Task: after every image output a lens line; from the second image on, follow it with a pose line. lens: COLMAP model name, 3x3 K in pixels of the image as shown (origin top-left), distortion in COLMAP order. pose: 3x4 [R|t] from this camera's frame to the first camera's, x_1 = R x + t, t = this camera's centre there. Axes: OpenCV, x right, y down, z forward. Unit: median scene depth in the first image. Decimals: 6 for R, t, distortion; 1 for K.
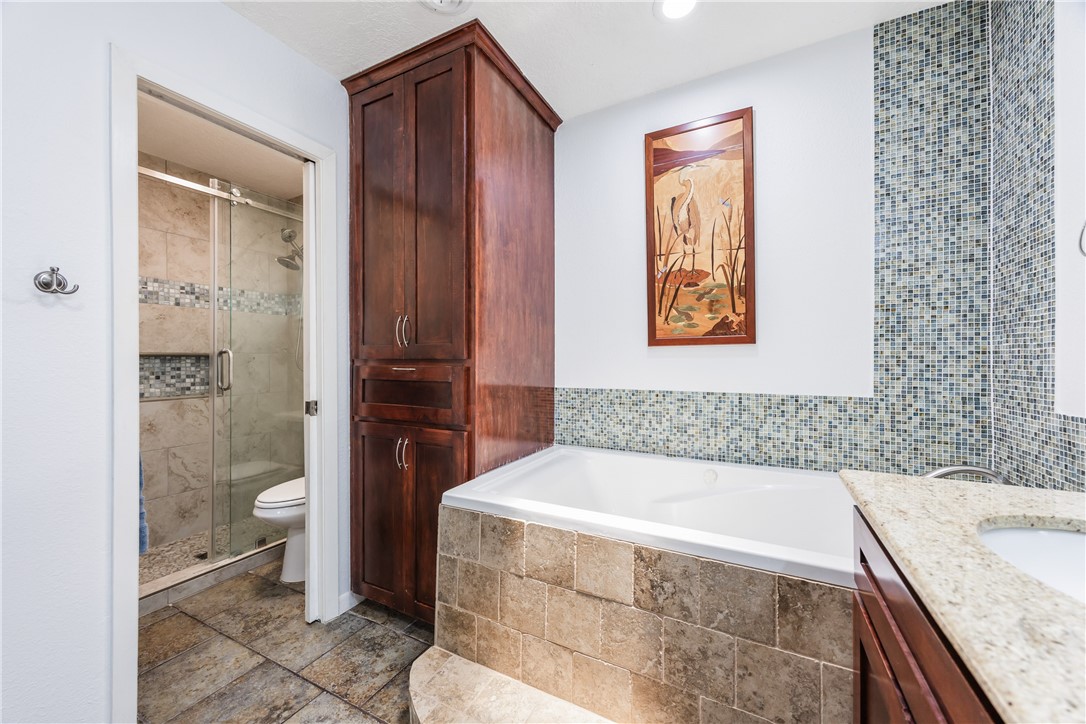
lens RADIAL K [[413.0, 0, 540.5], [0, 413.0, 357.3], [0, 0, 1]] dist [0.004187, -0.000161]
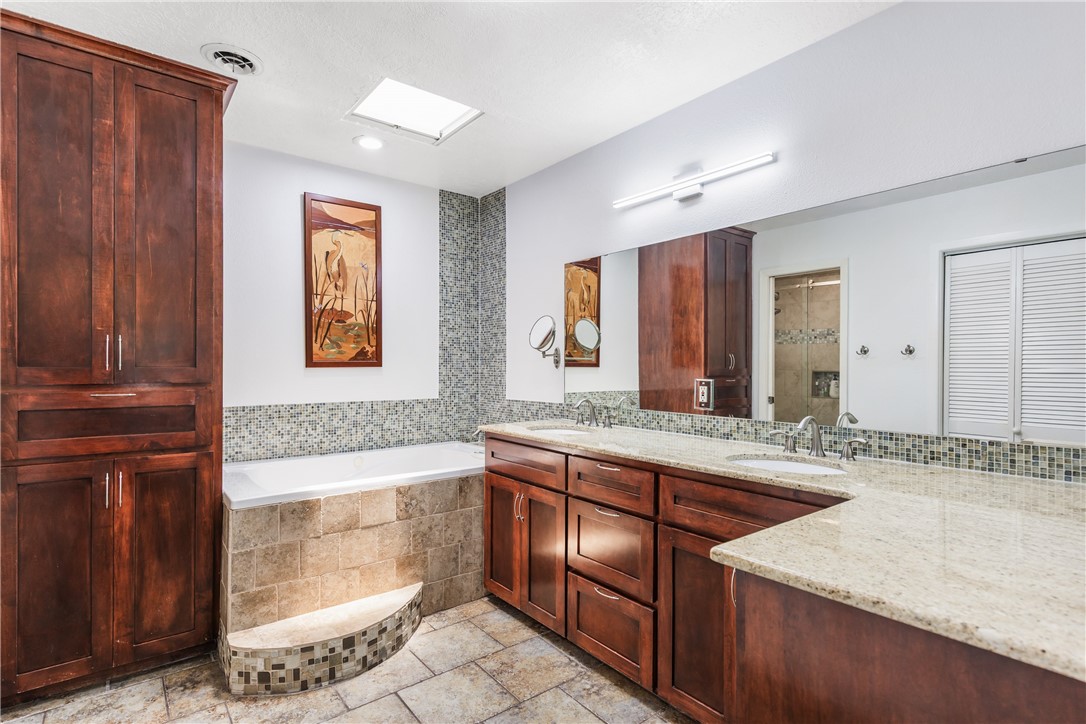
lens RADIAL K [[537.4, 0, 544.2], [0, 537.4, 365.7], [0, 0, 1]] dist [-0.003942, -0.000341]
pose [[0.404187, 0.003166, 0.914671, -1.116080], [-0.007323, 0.999973, -0.000226, -0.045680], [-0.914647, -0.006607, 0.404200, -0.345636]]
